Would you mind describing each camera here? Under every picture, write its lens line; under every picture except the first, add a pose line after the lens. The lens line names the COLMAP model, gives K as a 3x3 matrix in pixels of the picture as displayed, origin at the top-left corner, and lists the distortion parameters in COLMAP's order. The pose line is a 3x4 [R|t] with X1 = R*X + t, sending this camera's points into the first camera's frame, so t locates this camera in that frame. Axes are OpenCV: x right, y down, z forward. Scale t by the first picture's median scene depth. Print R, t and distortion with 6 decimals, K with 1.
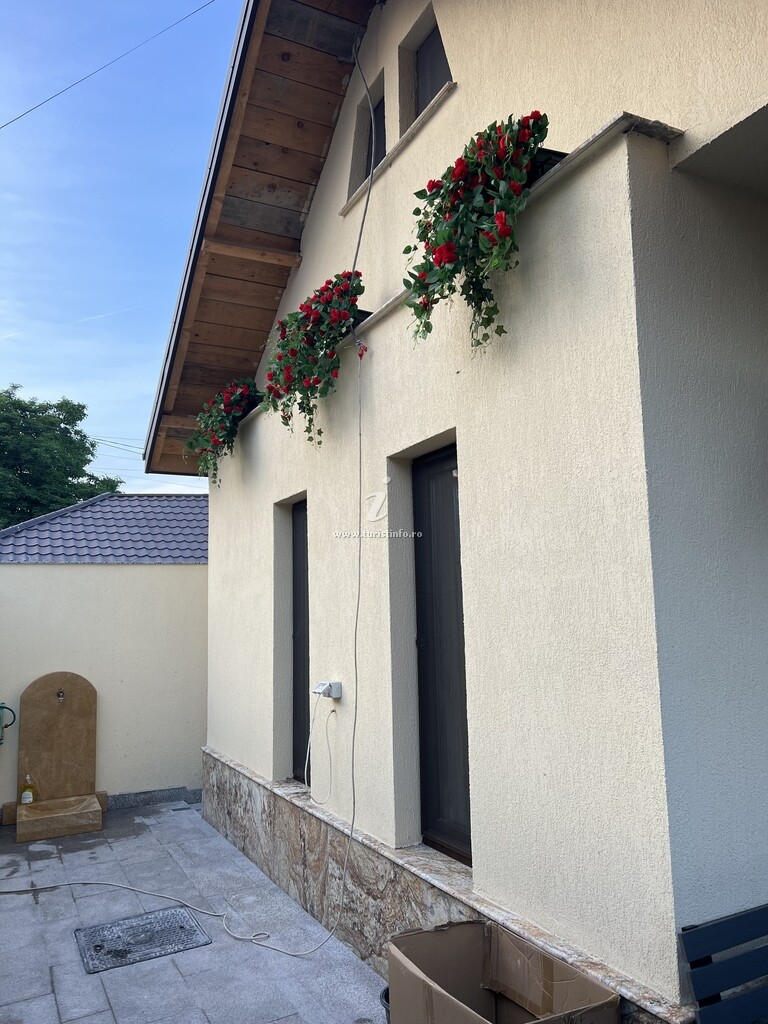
lens RADIAL K [[776.7, 0, 384.6], [0, 776.7, 509.5], [0, 0, 1]] dist [0.040495, -0.044260]
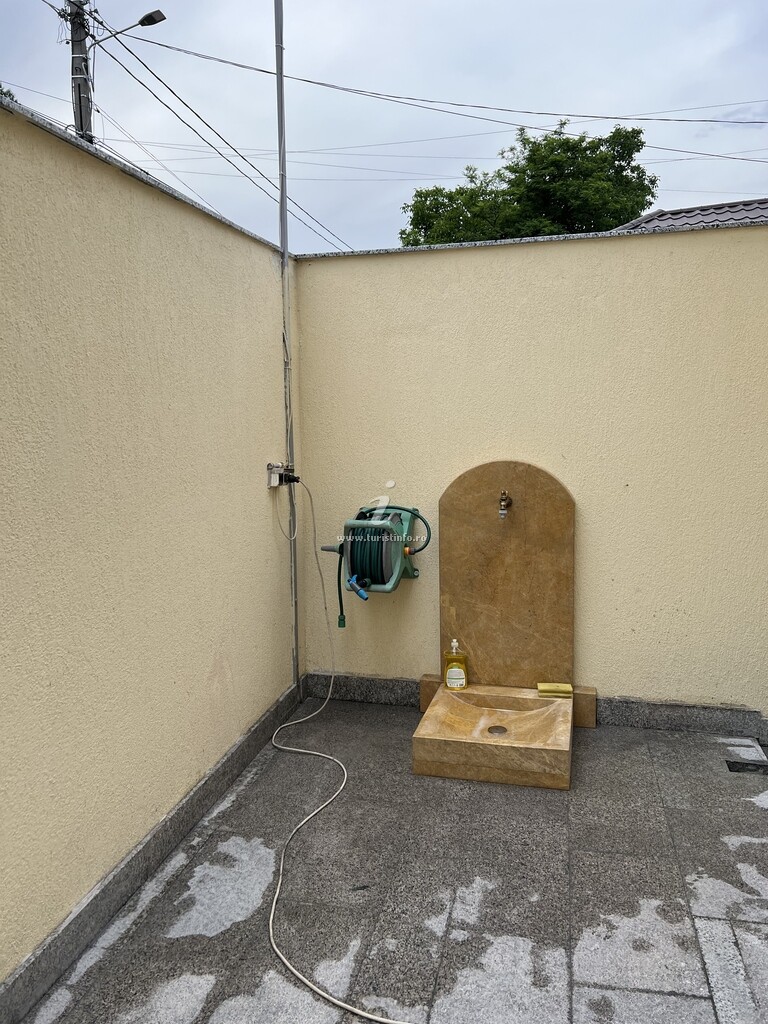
lens RADIAL K [[776.7, 0, 352.0], [0, 776.7, 512.6], [0, 0, 1]] dist [0.040495, -0.044260]
pose [[0.746979, 0.095926, -0.657891, -0.150132], [0.097751, 0.962937, 0.251392, 0.103071], [0.657622, -0.252094, 0.709917, 0.570002]]
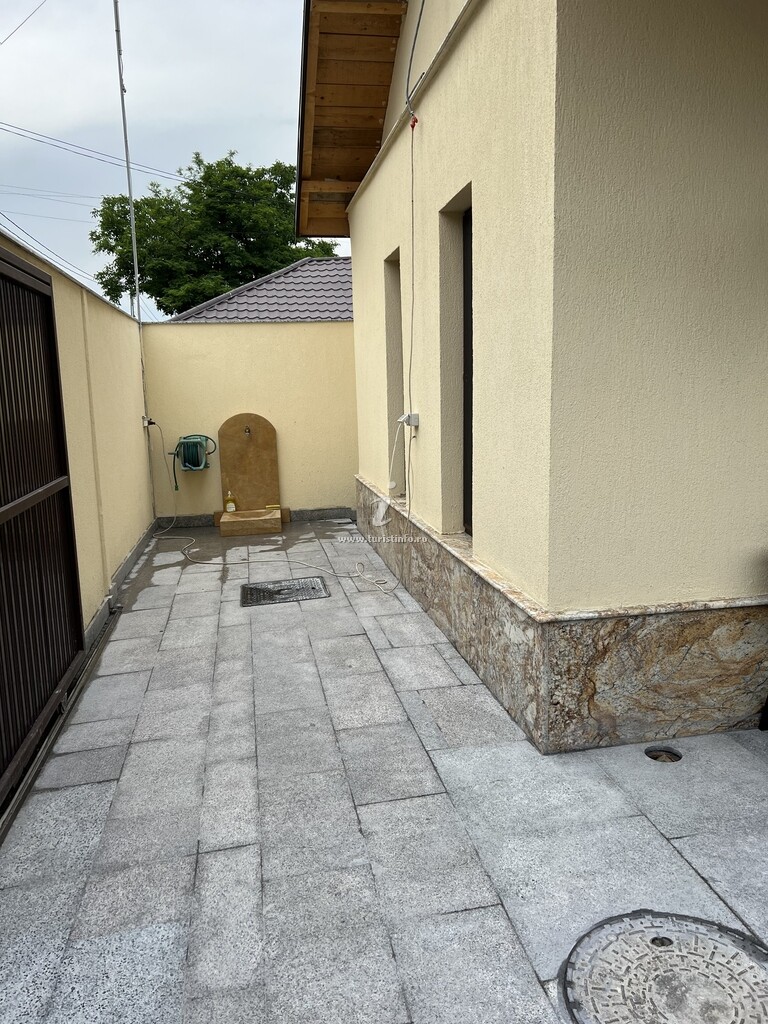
lens RADIAL K [[776.7, 0, 378.2], [0, 776.7, 507.3], [0, 0, 1]] dist [0.040495, -0.044260]
pose [[0.956418, 0.040741, -0.289146, 0.148983], [0.046328, 0.956505, 0.288013, 0.006442], [0.288304, -0.288856, 0.912931, -0.105840]]
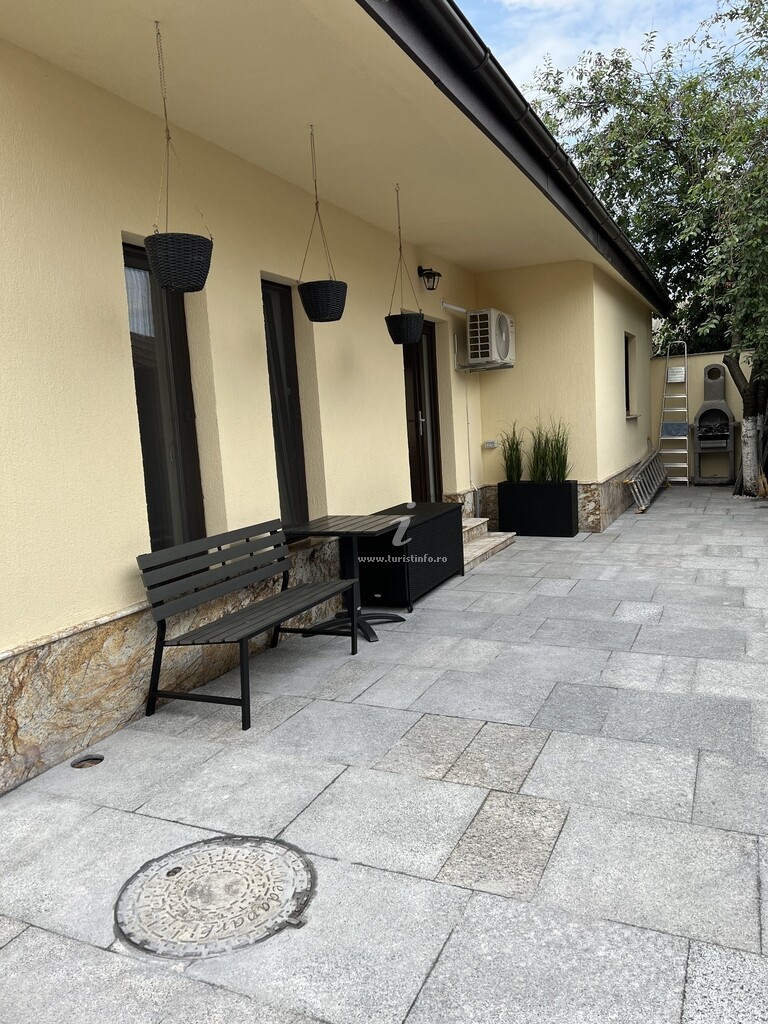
lens RADIAL K [[776.7, 0, 389.2], [0, 776.7, 514.0], [0, 0, 1]] dist [0.040495, -0.044260]
pose [[0.780480, -0.102929, 0.616650, 0.040501], [-0.037909, 0.976747, 0.211016, 0.010752], [-0.624031, -0.188070, 0.758430, -0.160522]]
